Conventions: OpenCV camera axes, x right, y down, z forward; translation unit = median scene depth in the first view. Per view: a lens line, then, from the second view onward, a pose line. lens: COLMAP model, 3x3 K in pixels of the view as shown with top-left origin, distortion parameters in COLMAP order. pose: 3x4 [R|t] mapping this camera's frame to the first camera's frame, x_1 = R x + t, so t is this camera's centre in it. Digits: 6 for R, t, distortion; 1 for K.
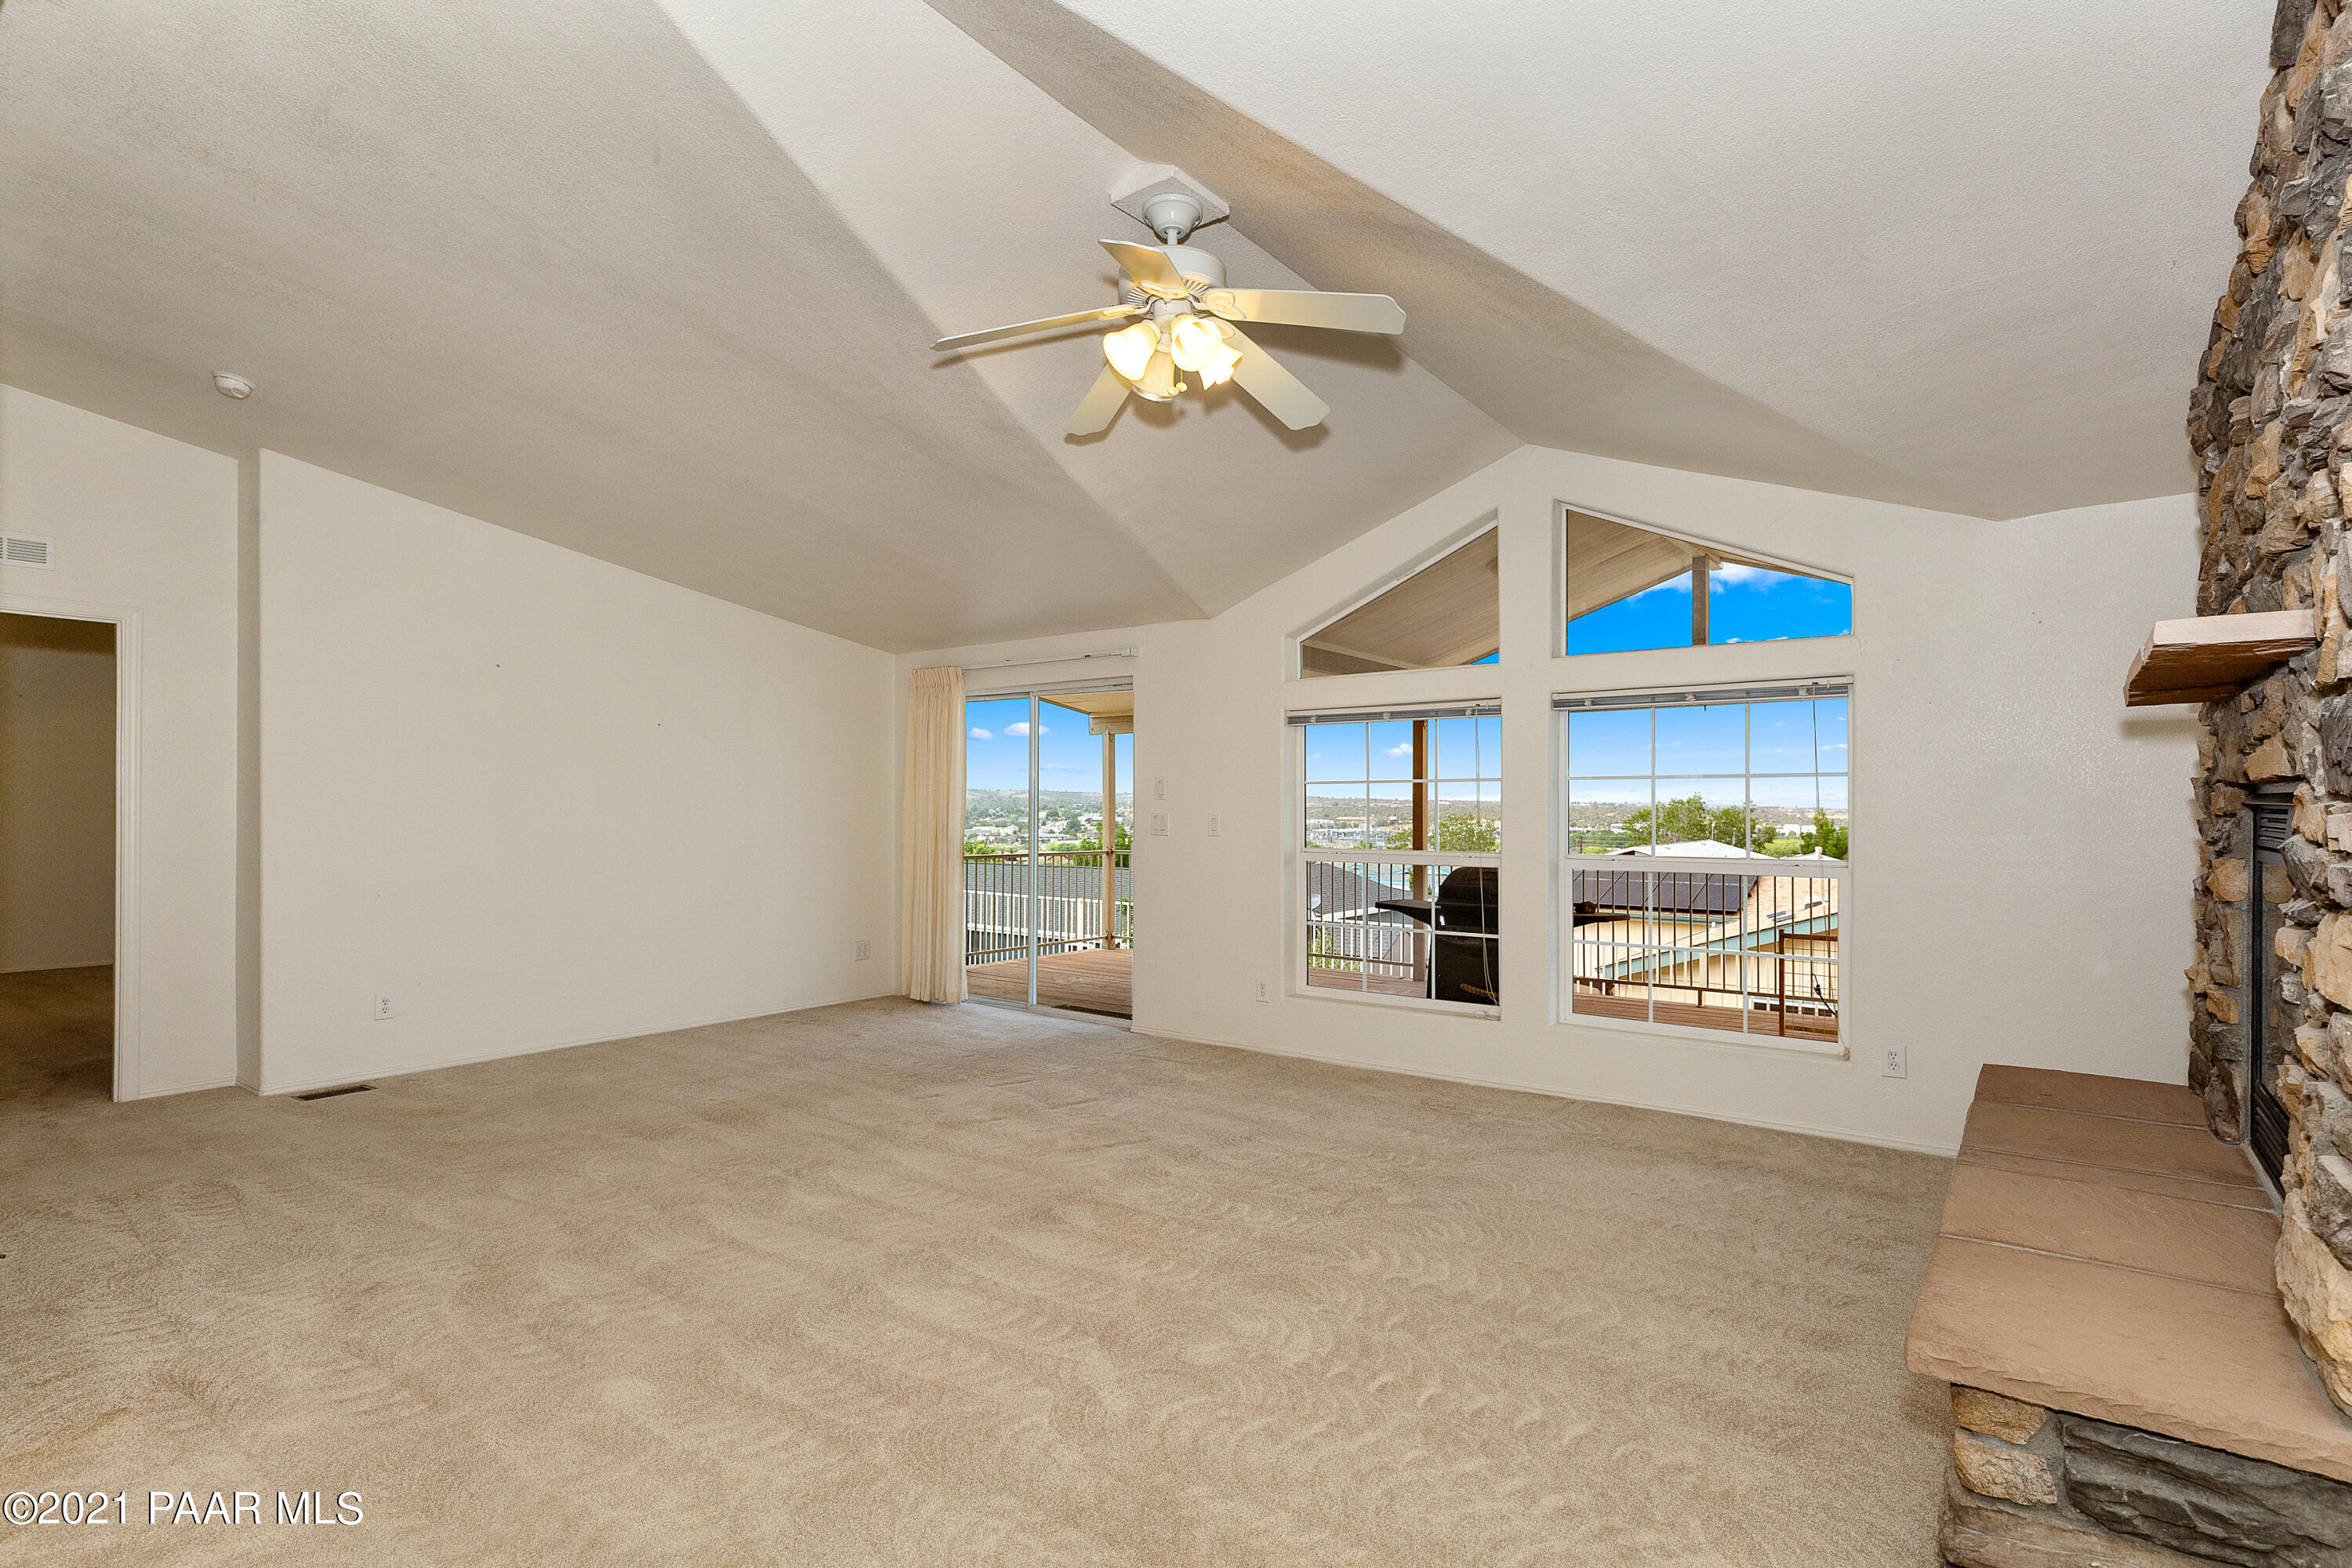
lens RADIAL K [[1158.1, 0, 1177.7], [0, 1158.1, 800.7], [0, 0, 1]] dist [0.001882, -0.000730]
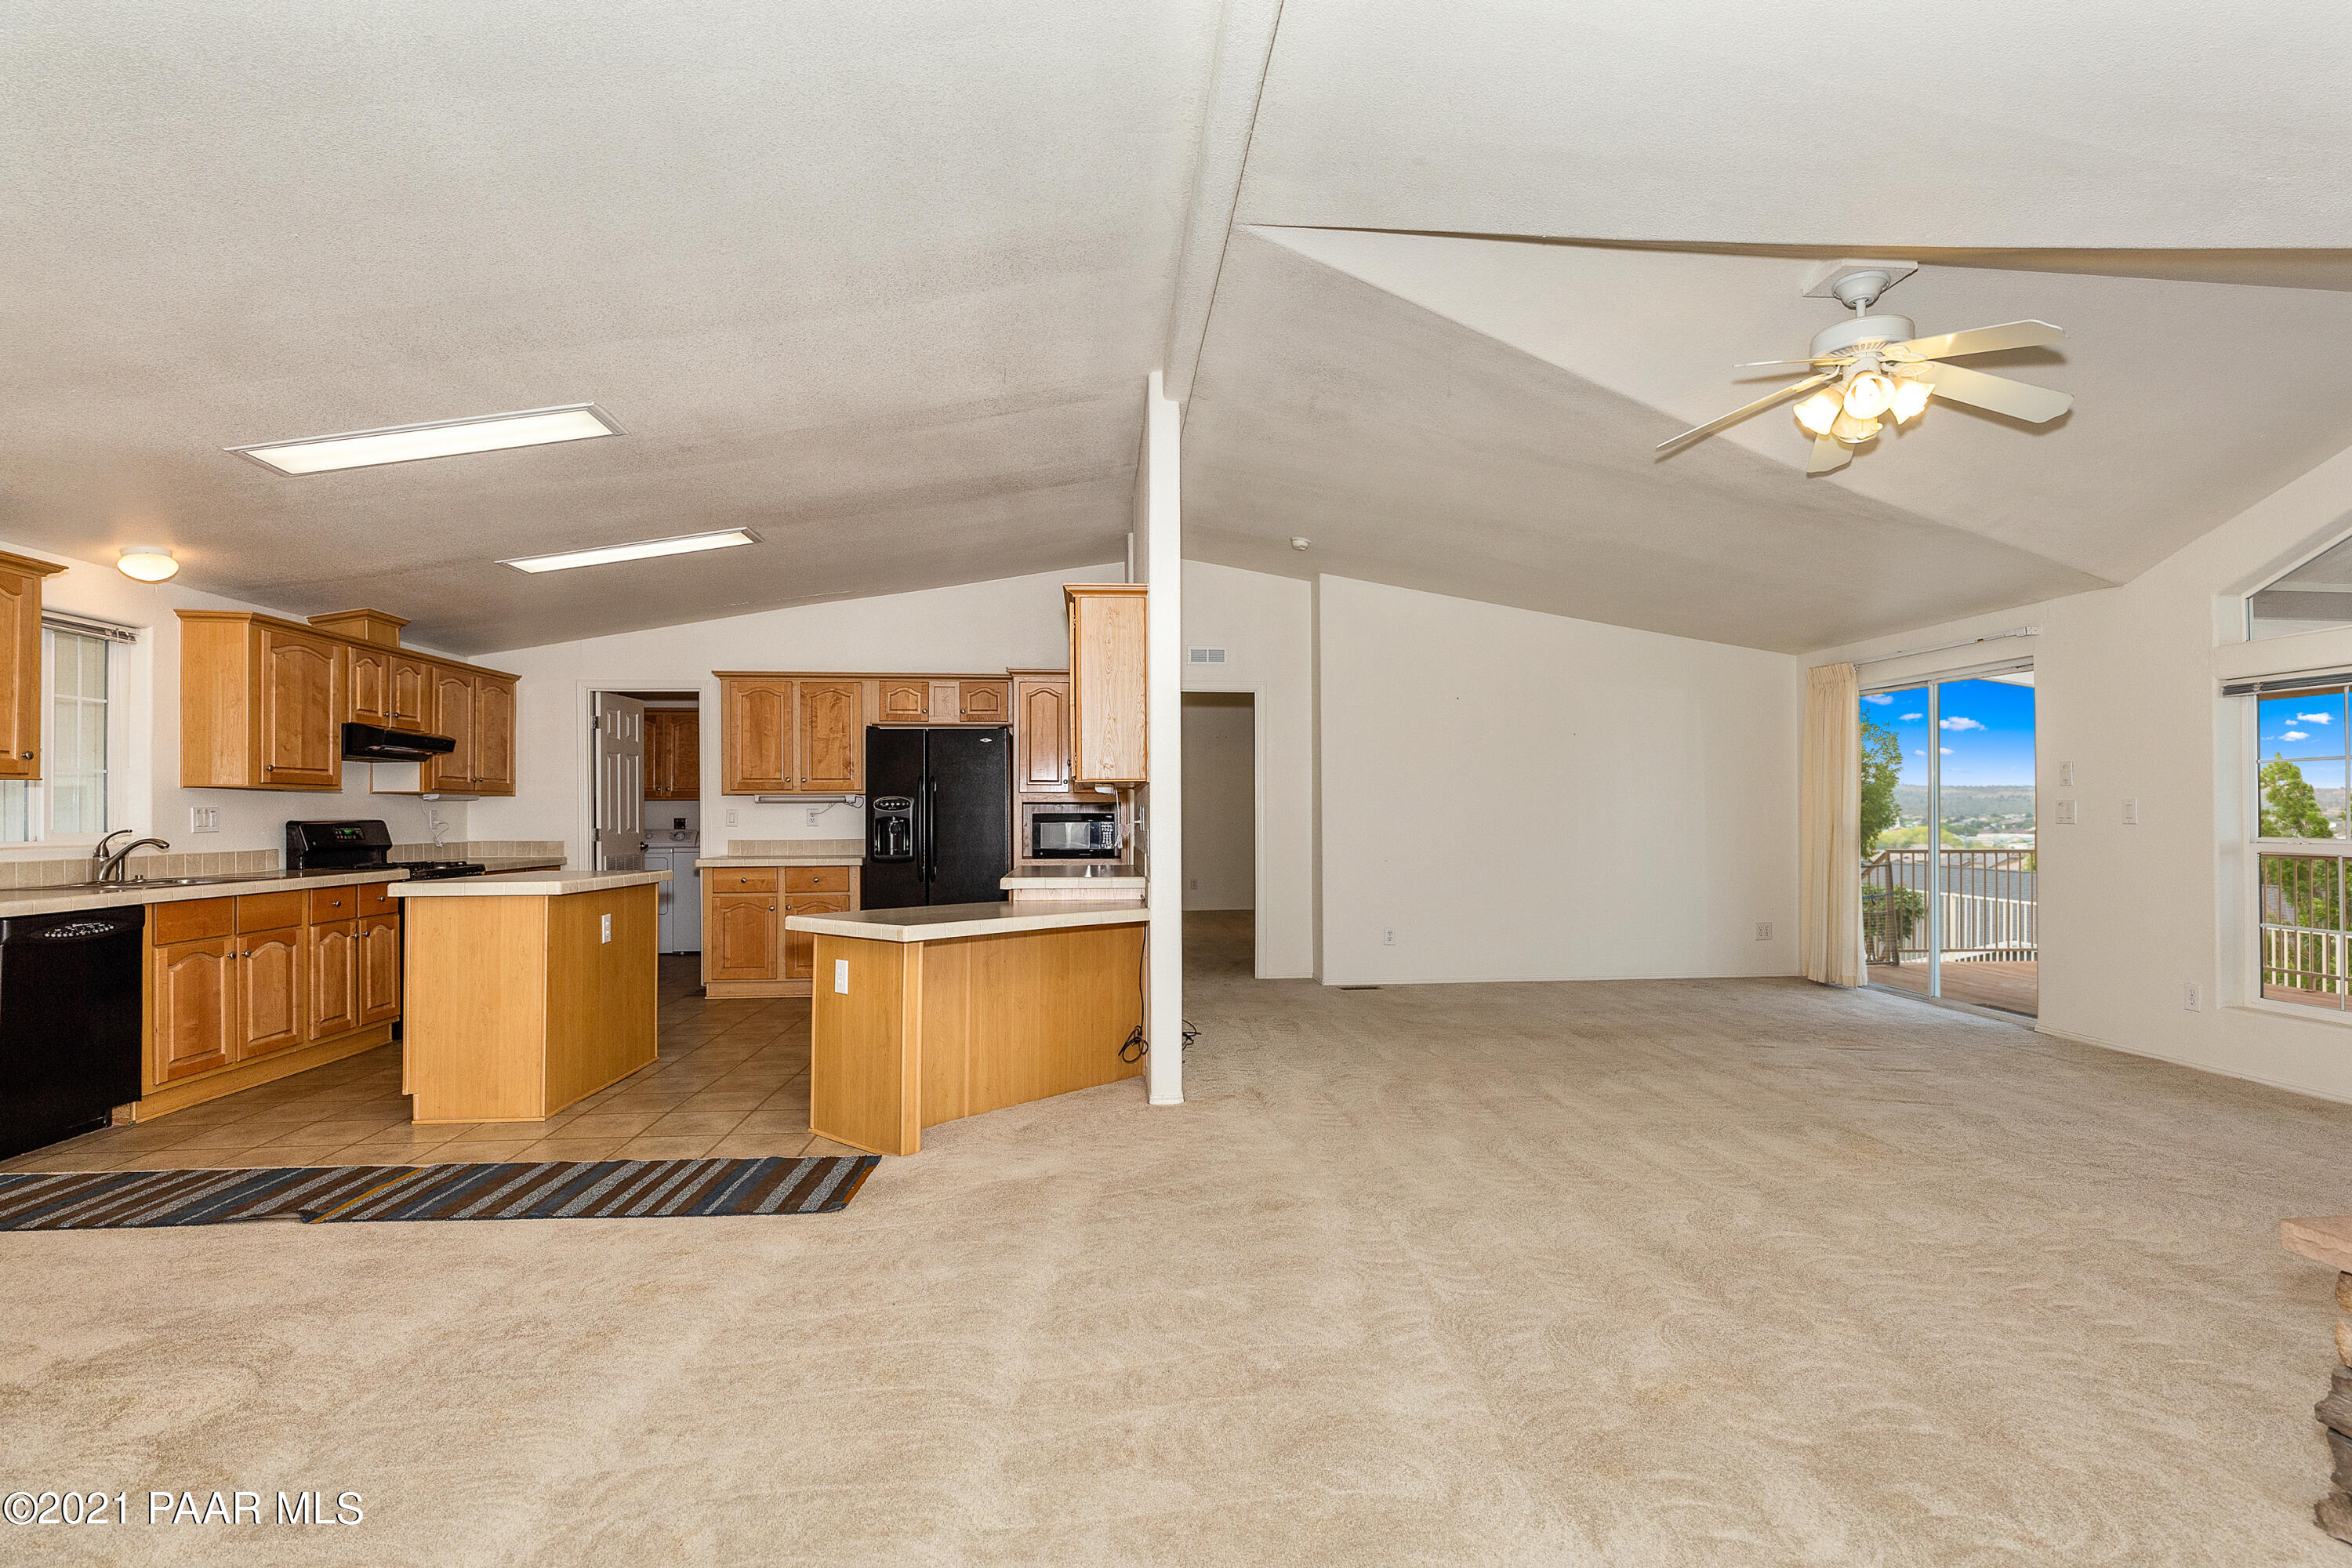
lens RADIAL K [[1158.1, 0, 1177.7], [0, 1158.1, 800.7], [0, 0, 1]] dist [0.001882, -0.000730]
pose [[0.666822, -0.011336, -0.745131, 0.314761], [0.008911, 0.999934, -0.007238, 0.018060], [0.745164, -0.001813, 0.666879, -0.242639]]
